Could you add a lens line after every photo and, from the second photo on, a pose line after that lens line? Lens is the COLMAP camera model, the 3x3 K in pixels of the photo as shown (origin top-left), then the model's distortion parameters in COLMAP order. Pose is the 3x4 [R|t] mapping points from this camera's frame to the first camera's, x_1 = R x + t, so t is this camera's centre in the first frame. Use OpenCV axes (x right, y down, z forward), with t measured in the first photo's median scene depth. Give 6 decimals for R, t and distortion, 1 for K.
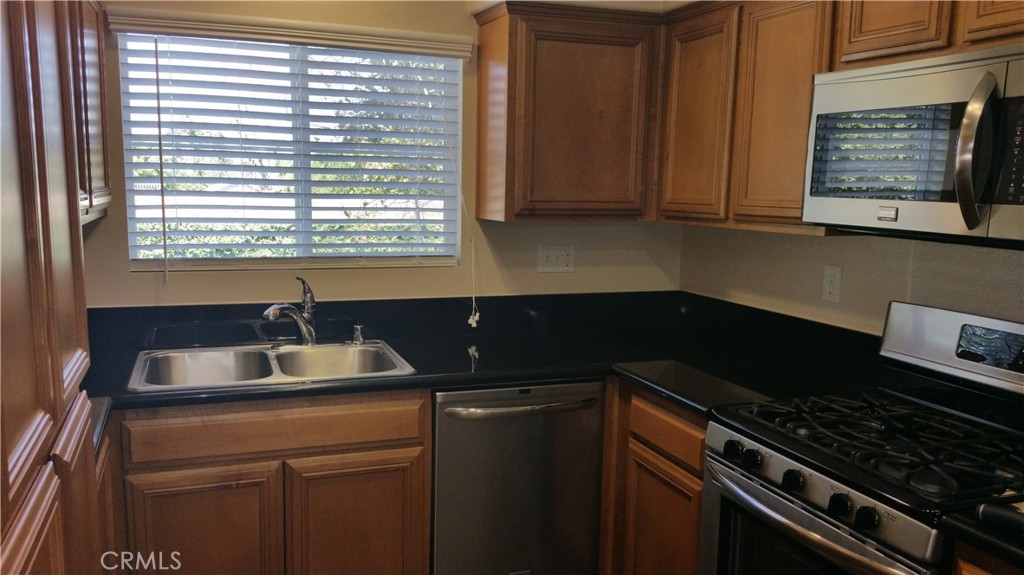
lens RADIAL K [[834.4, 0, 506.8], [0, 834.4, 291.2], [0, 0, 1]] dist [0.033574, -0.007110]
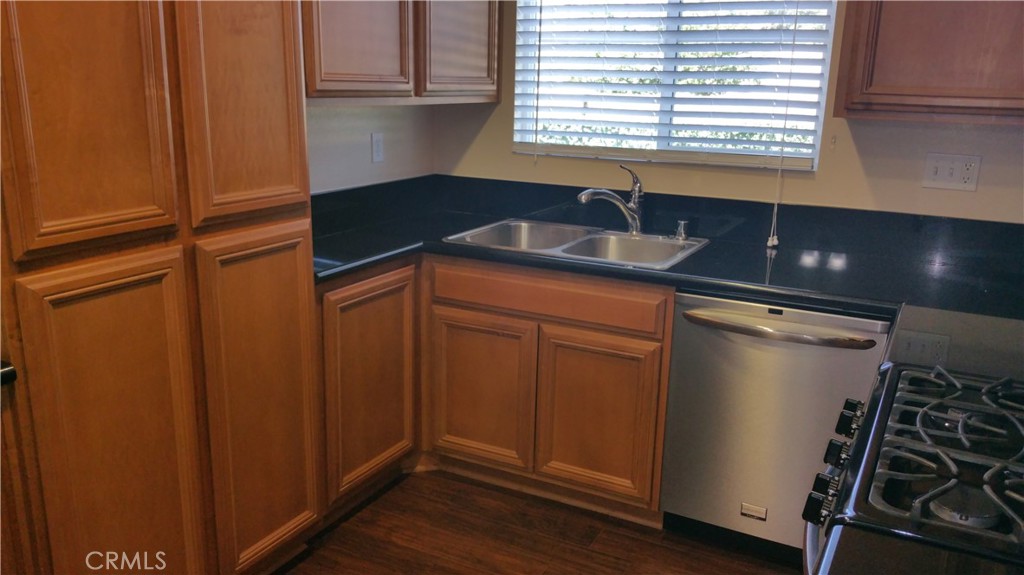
lens RADIAL K [[834.4, 0, 506.8], [0, 834.4, 291.2], [0, 0, 1]] dist [0.033574, -0.007110]
pose [[0.660453, 0.180320, -0.728894, 0.445286], [-0.099869, 0.983207, 0.152742, -0.008401], [0.744196, -0.028085, 0.667371, 0.179335]]
